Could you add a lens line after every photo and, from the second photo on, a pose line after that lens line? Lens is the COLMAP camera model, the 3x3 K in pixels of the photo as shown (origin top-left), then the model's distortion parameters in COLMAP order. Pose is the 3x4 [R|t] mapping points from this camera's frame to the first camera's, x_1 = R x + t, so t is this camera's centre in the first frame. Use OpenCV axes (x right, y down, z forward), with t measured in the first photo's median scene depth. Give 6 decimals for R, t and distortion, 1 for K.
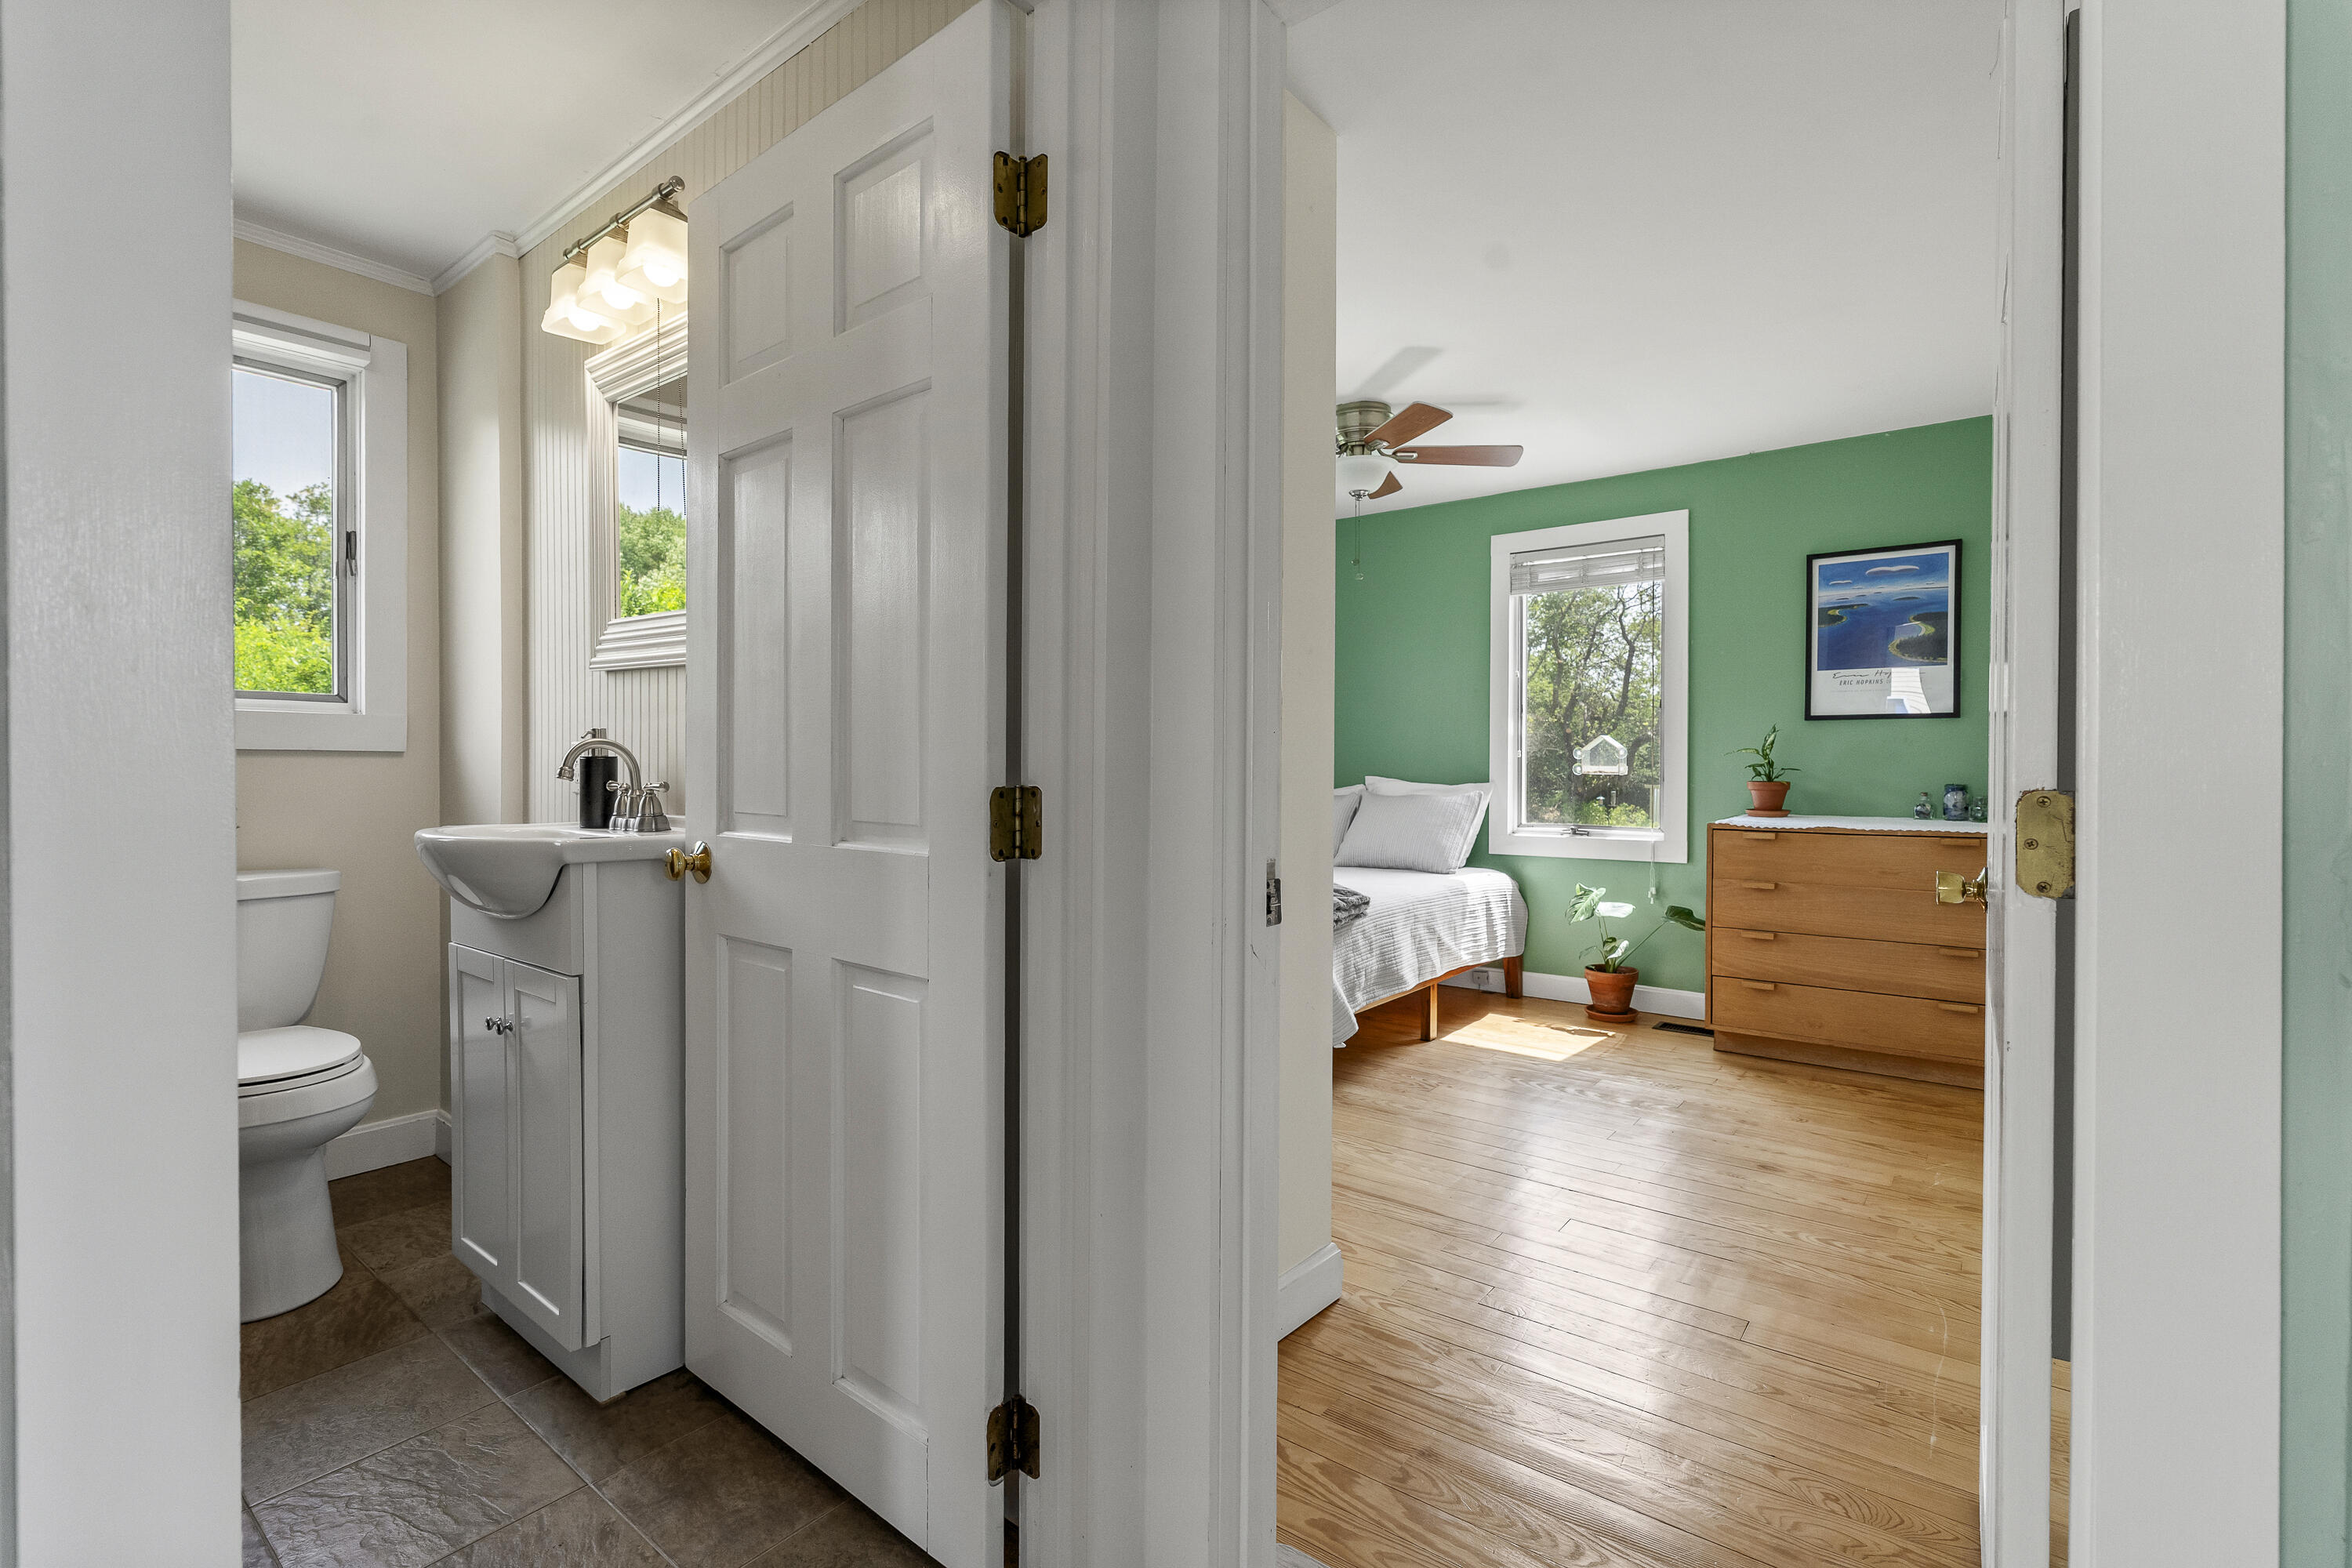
lens RADIAL K [[1060.8, 0, 1184.7], [0, 1060.8, 787.1], [0, 0, 1]] dist [-0.001869, -0.000274]
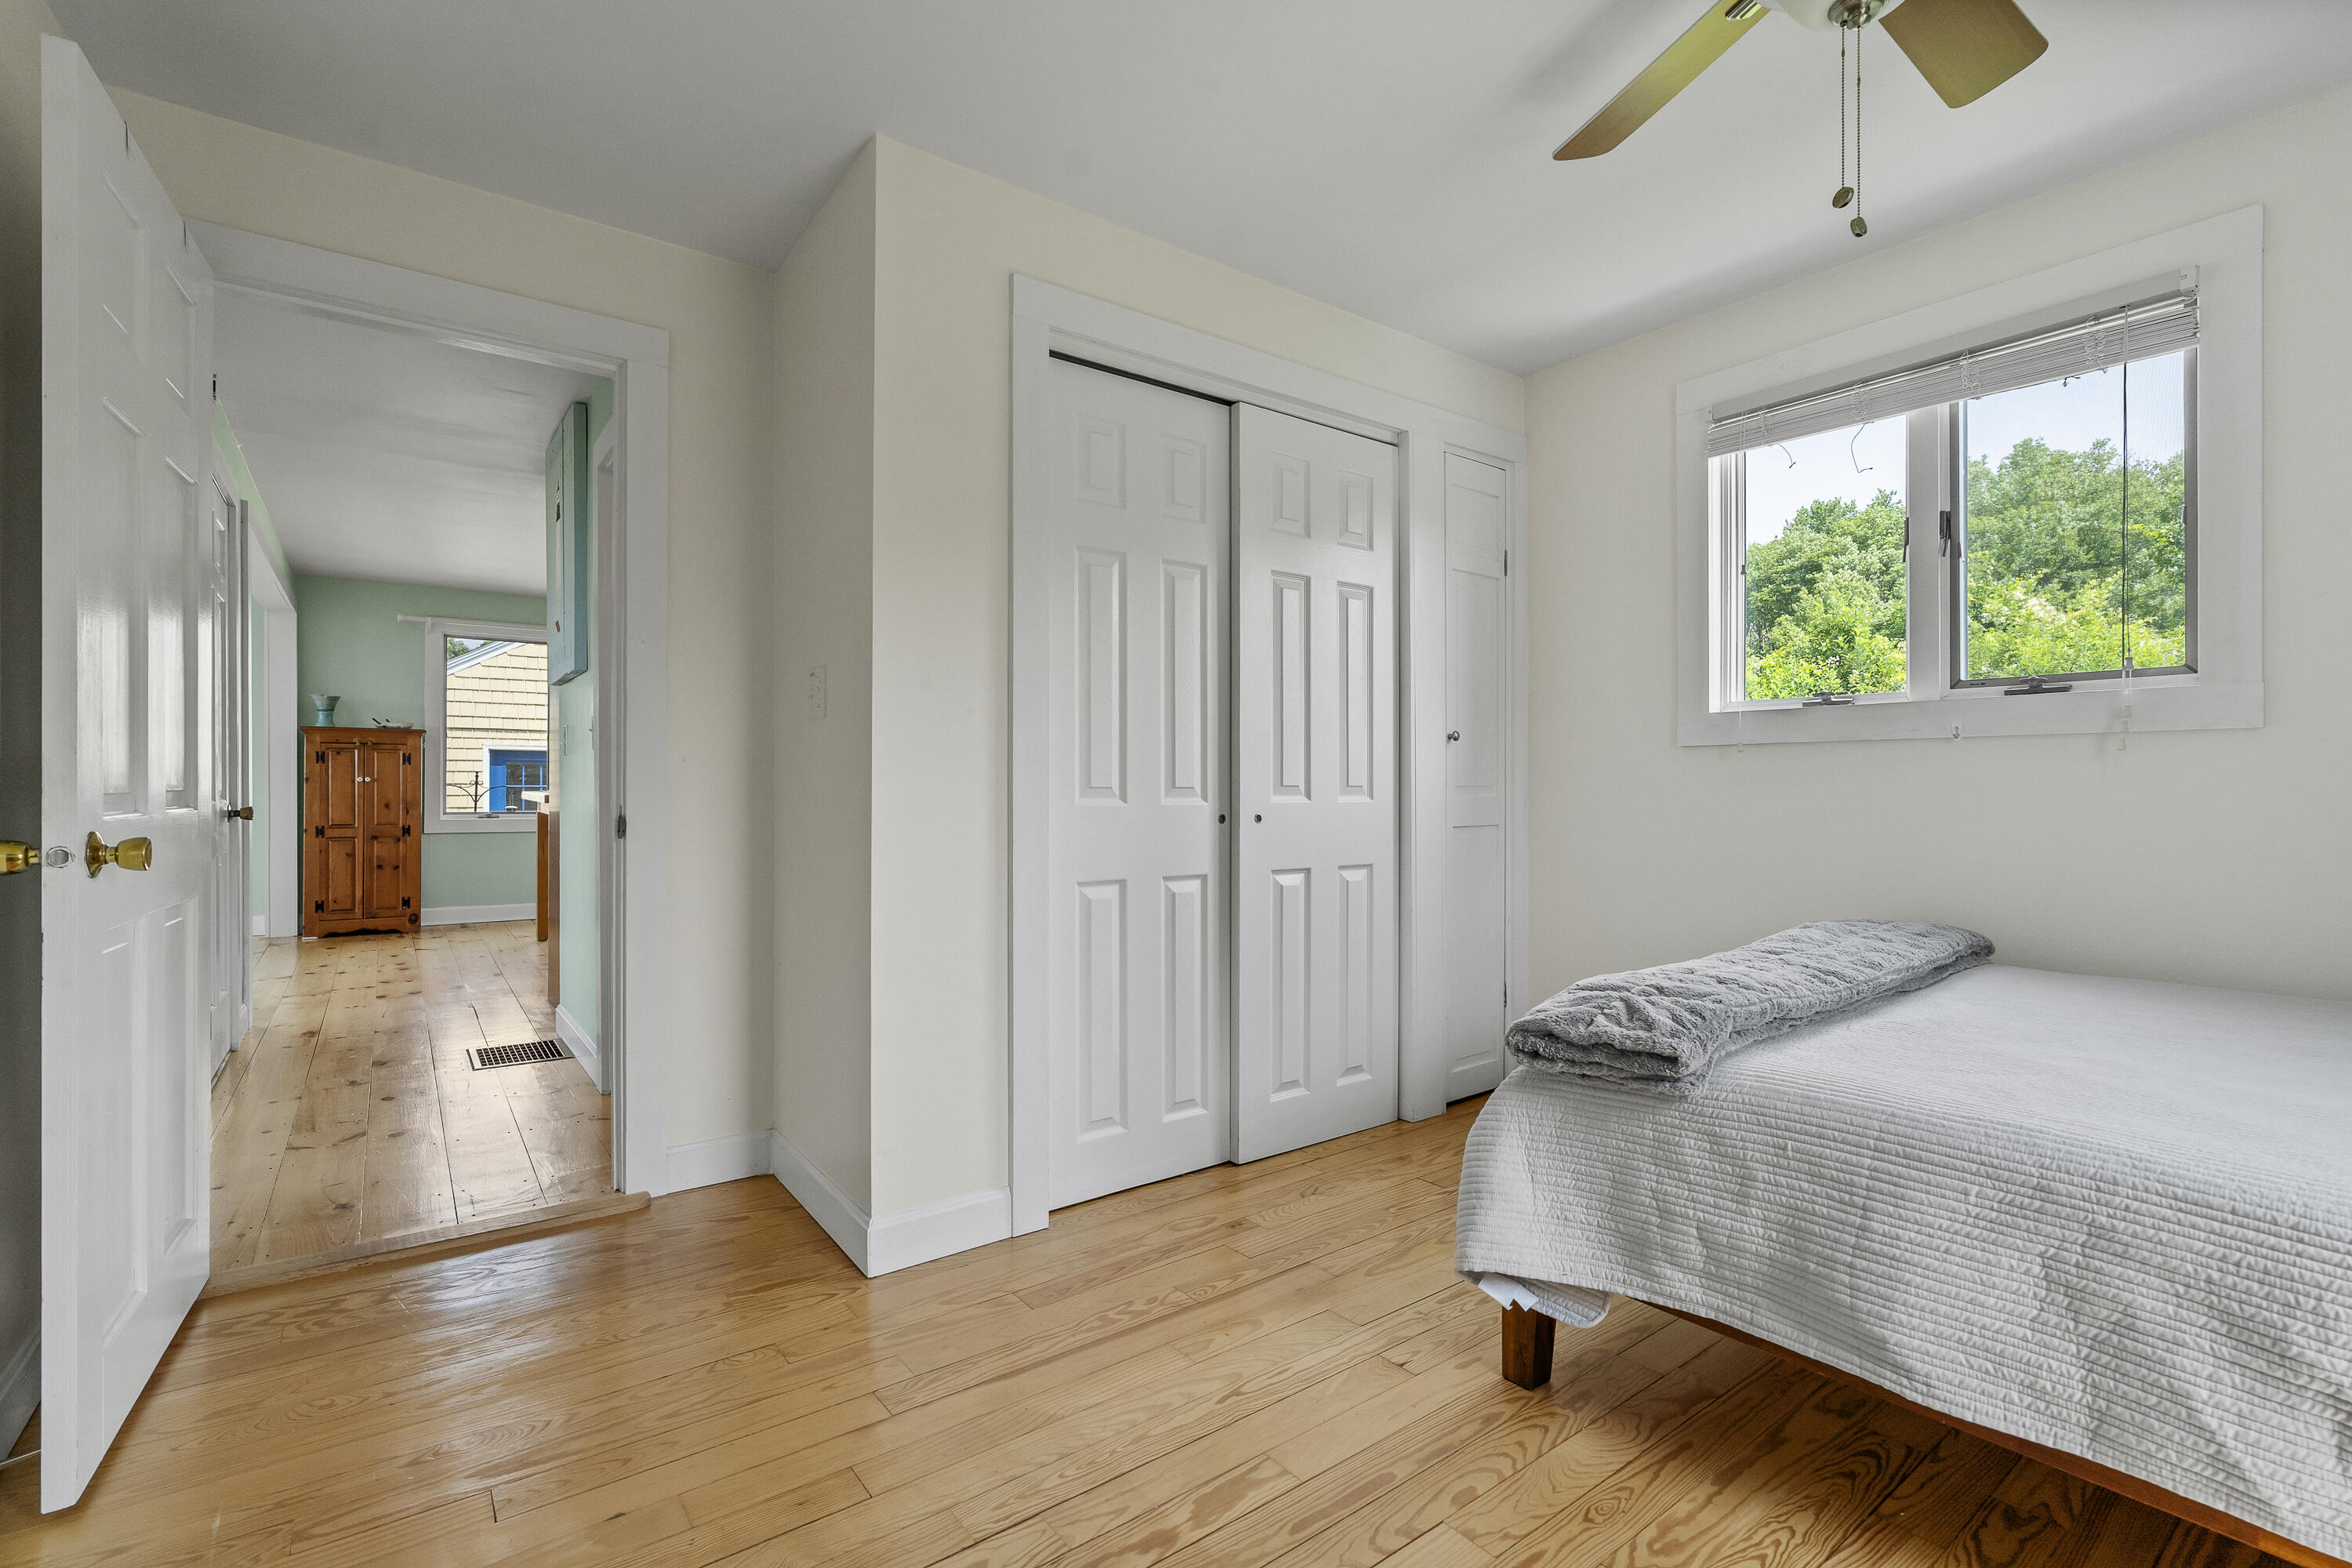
lens RADIAL K [[1060.8, 0, 1184.7], [0, 1060.8, 787.1], [0, 0, 1]] dist [-0.001869, -0.000274]
pose [[-0.249579, -0.000148, -0.968354, 0.540698], [-0.018071, 0.999827, 0.004505, 0.002727], [0.968186, 0.018623, -0.249539, 0.791545]]
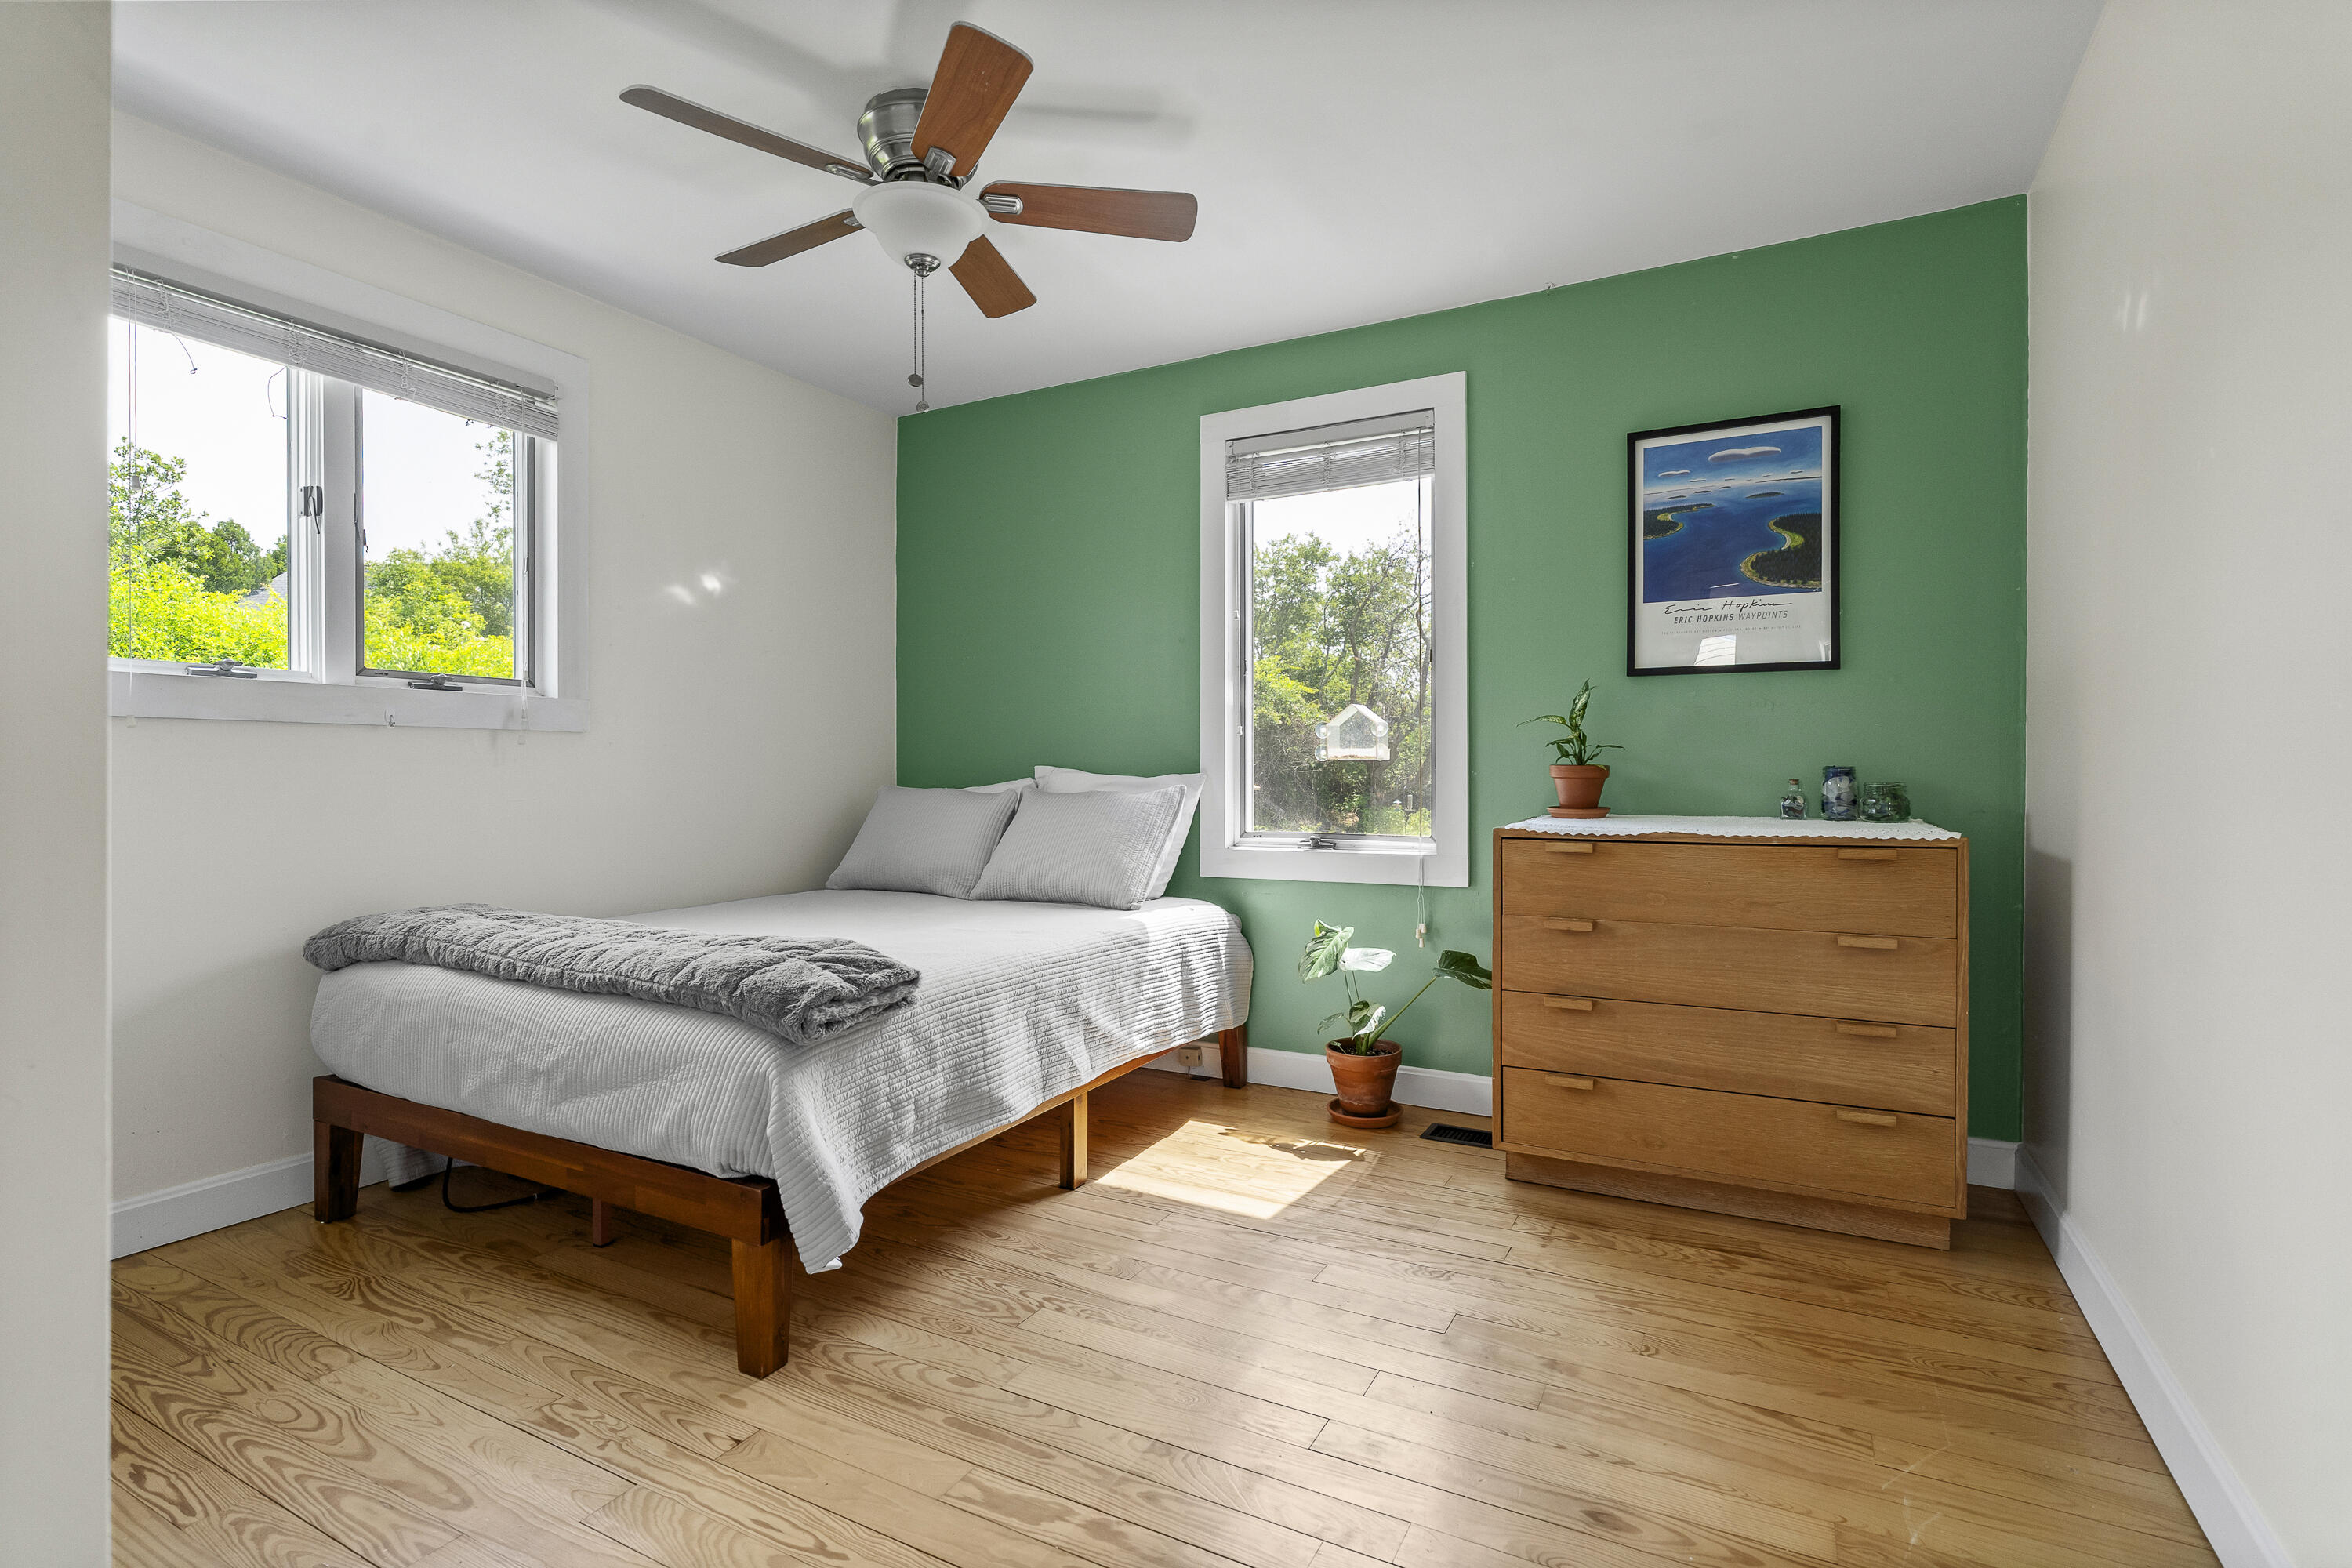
lens RADIAL K [[1123.9, 0, 1176.0], [0, 1123.9, 784.0], [0, 0, 1]] dist [-0.004931, -0.000505]
pose [[0.984937, -0.004603, 0.172853, 0.177792], [0.006244, 0.999940, -0.008946, 0.011359], [-0.172802, 0.009891, 0.984907, 0.346643]]
